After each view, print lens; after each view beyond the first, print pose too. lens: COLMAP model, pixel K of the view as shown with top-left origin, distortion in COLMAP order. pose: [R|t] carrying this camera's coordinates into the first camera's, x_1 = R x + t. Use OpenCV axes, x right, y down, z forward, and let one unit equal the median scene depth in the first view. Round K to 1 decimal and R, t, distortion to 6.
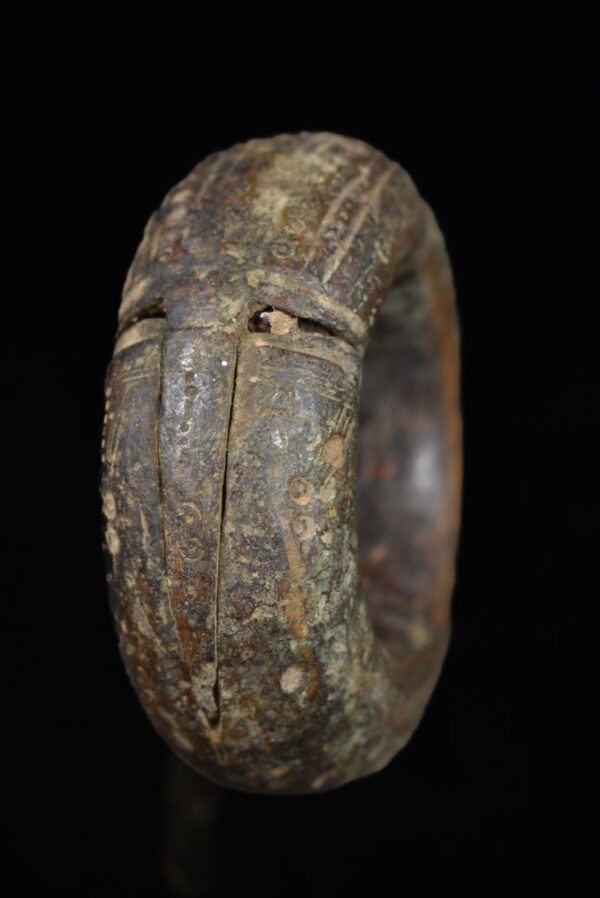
lens RADIAL K [[1757.7, 0, 300.0], [0, 1757.7, 449.0], [0, 0, 1]] dist [0.008295, 0.032105]
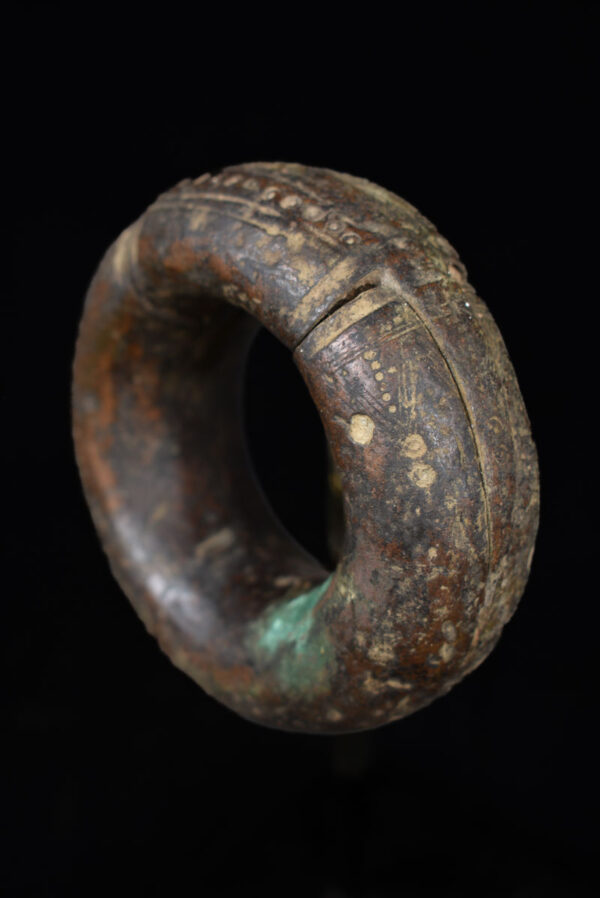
lens RADIAL K [[1634.9, 0, 300.0], [0, 1634.9, 449.0], [0, 0, 1]] dist [0.003667, 0.028342]
pose [[0.555749, -0.163767, 0.815060, -1.014388], [0.296386, 0.955014, -0.010203, 0.023090], [-0.776723, 0.247242, 0.579287, 0.449375]]
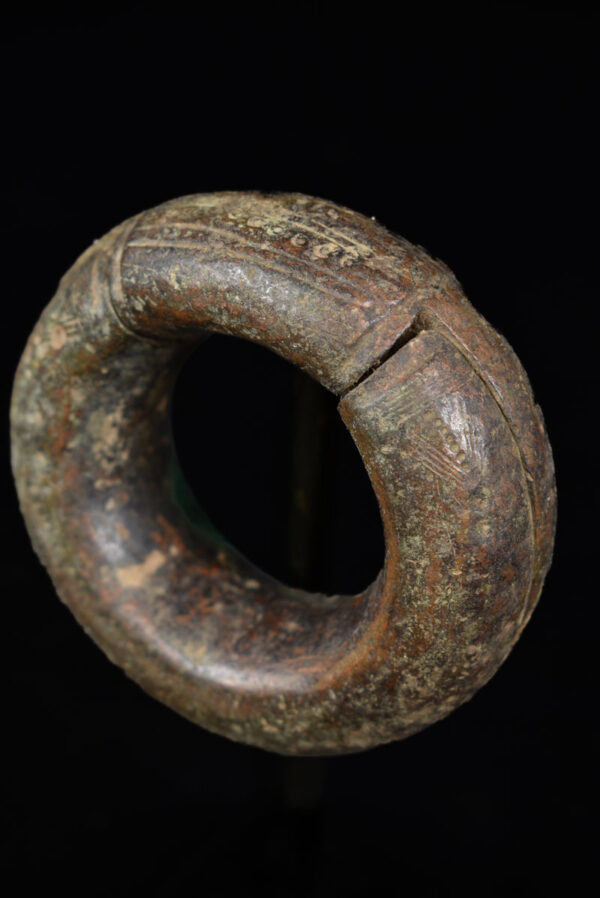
lens RADIAL K [[1634.9, 0, 300.0], [0, 1634.9, 449.0], [0, 0, 1]] dist [0.003667, 0.028342]
pose [[-0.268194, 0.482175, -0.834014, 1.030850], [-0.507244, 0.665325, 0.547764, -0.703101], [0.819009, 0.569956, 0.066144, 1.108488]]
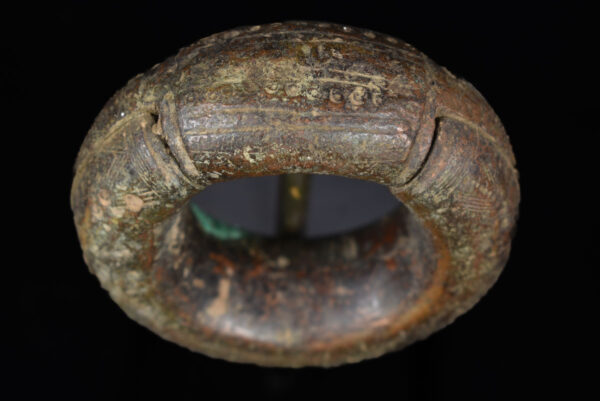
lens RADIAL K [[1279.2, 0, 300.0], [0, 1279.2, 200.5], [0, 0, 1]] dist [0.004400, 0.053515]
pose [[0.269958, 0.808533, -0.522874, 0.674562], [-0.494711, 0.582348, 0.645082, -0.833044], [0.826065, 0.084527, 0.557200, 0.464522]]
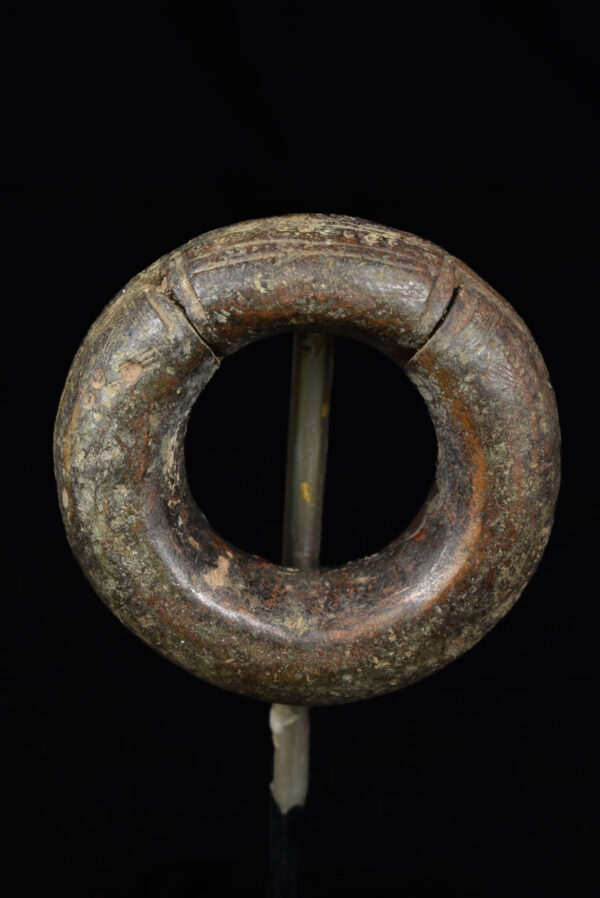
lens RADIAL K [[1757.7, 0, 300.0], [0, 1757.7, 449.0], [0, 0, 1]] dist [0.008295, 0.032105]
pose [[0.284489, 0.331455, -0.899557, 1.402333], [-0.490504, 0.856535, 0.160479, -0.247387], [0.823694, 0.395582, 0.406255, 0.539014]]
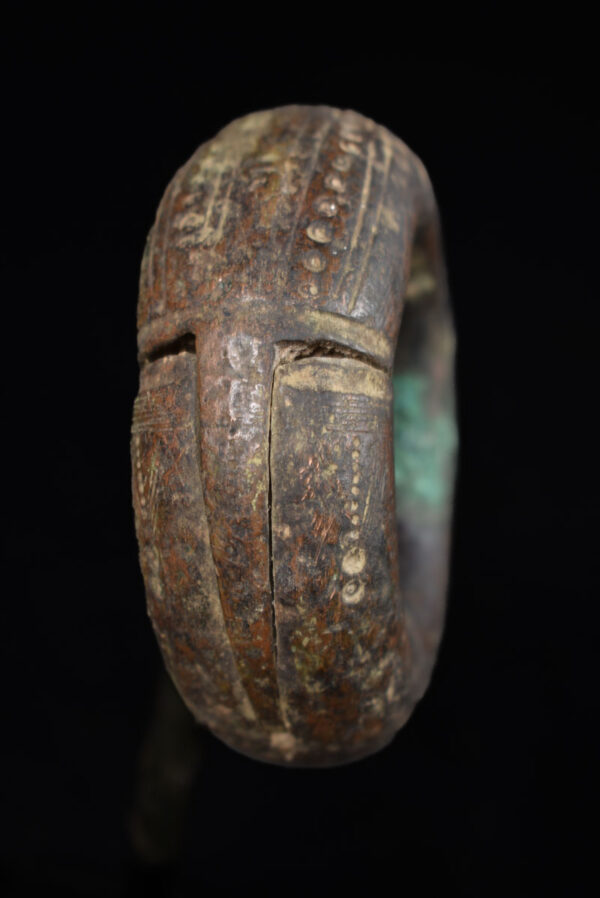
lens RADIAL K [[1634.9, 0, 300.0], [0, 1634.9, 449.0], [0, 0, 1]] dist [0.003667, 0.028342]
pose [[-0.967811, 0.240731, 0.073417, -0.069266], [0.160863, 0.367339, 0.916070, -1.018892], [0.193557, 0.898393, -0.394240, 1.634736]]
